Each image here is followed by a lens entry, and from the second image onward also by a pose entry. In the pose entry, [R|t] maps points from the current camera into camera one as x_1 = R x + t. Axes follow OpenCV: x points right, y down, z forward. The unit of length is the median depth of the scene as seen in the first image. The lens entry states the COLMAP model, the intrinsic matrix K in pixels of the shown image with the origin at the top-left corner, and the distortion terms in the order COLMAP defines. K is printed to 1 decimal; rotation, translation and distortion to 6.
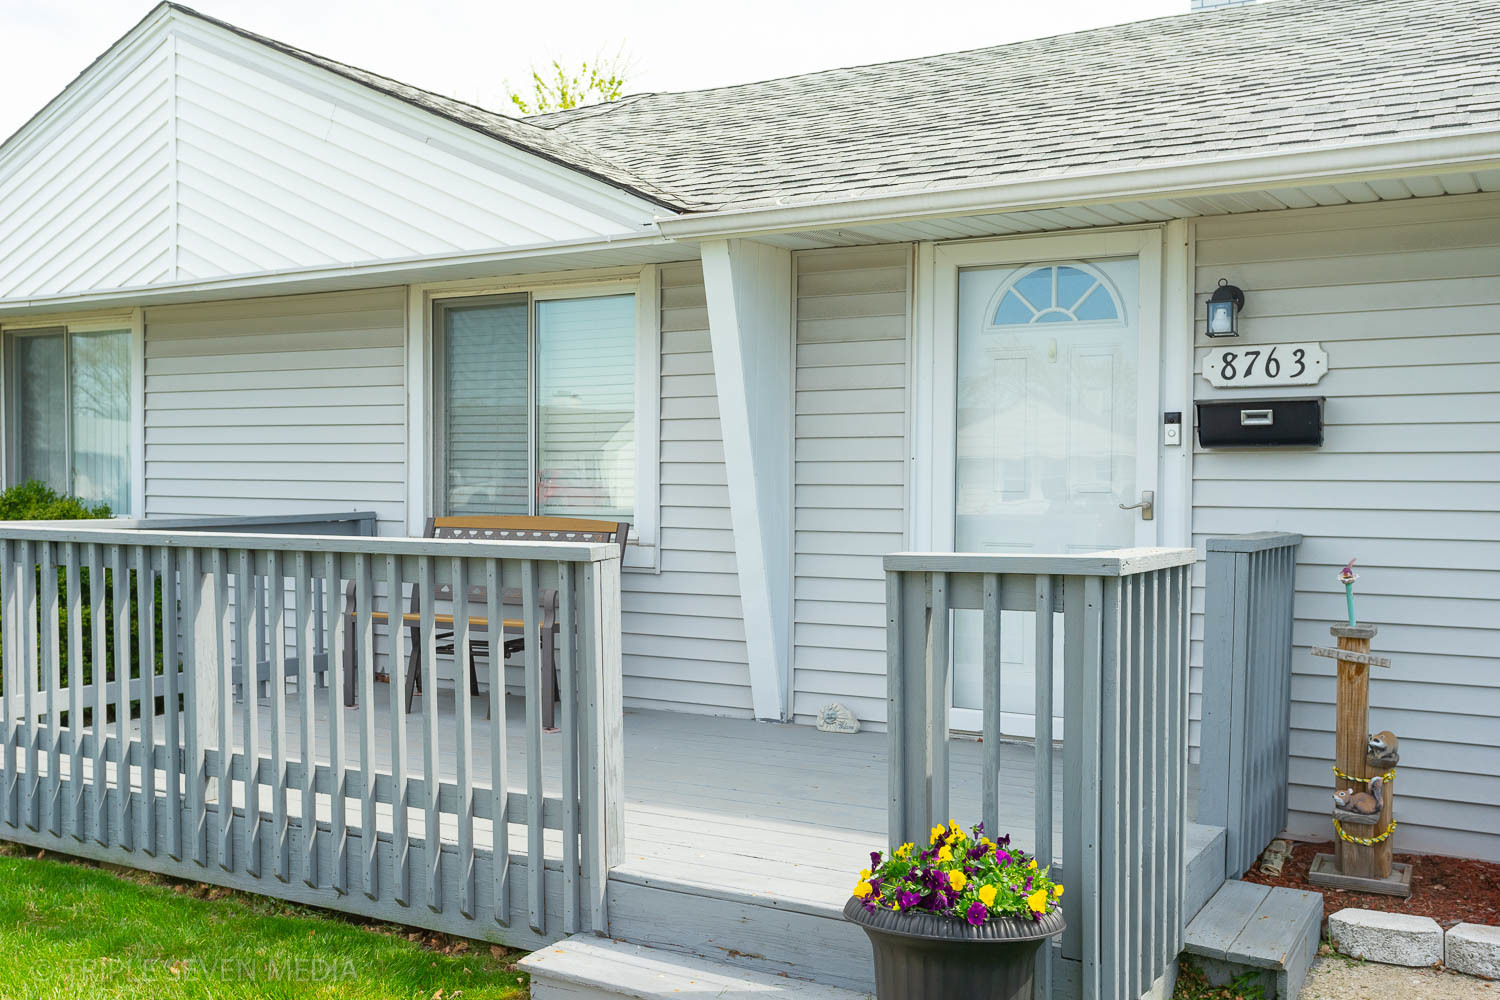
lens RADIAL K [[1385.3, 0, 767.1], [0, 1385.3, 503.6], [0, 0, 1]] dist [0.014096, 0.000000]
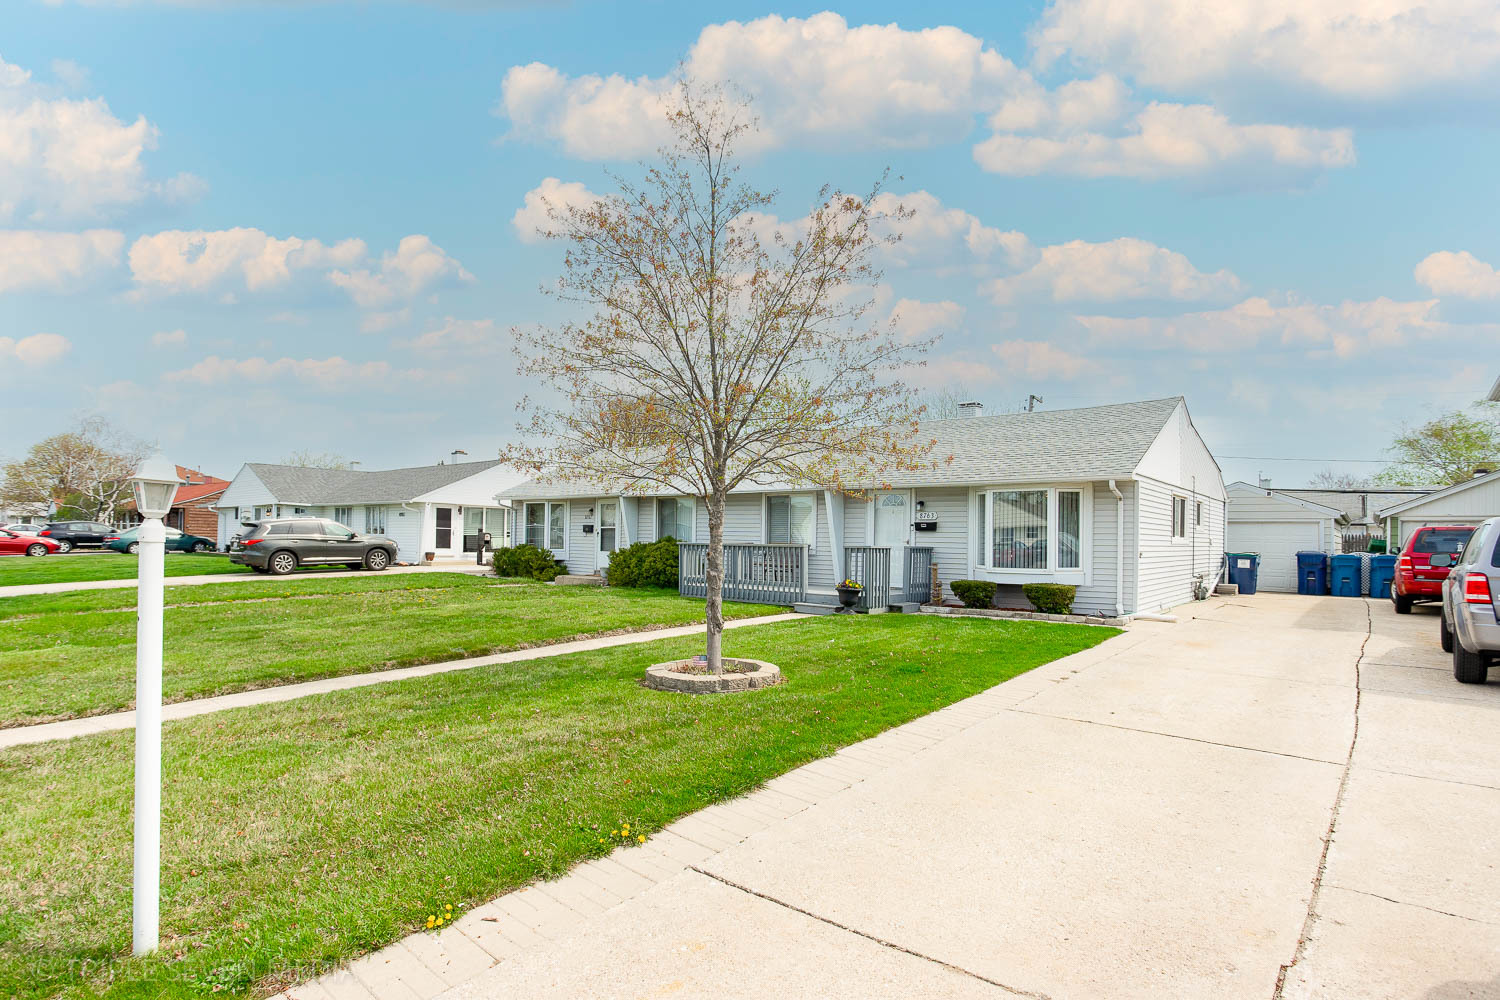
lens RADIAL K [[778.3, 0, 745.8], [0, 778.3, 540.0], [0, 0, 1]] dist [-0.020215, 0.002826]
pose [[0.982910, 0.012078, -0.183689, 0.227160], [-0.015027, 0.999779, -0.014670, 0.050961], [0.183472, 0.017180, 0.982875, -2.163366]]
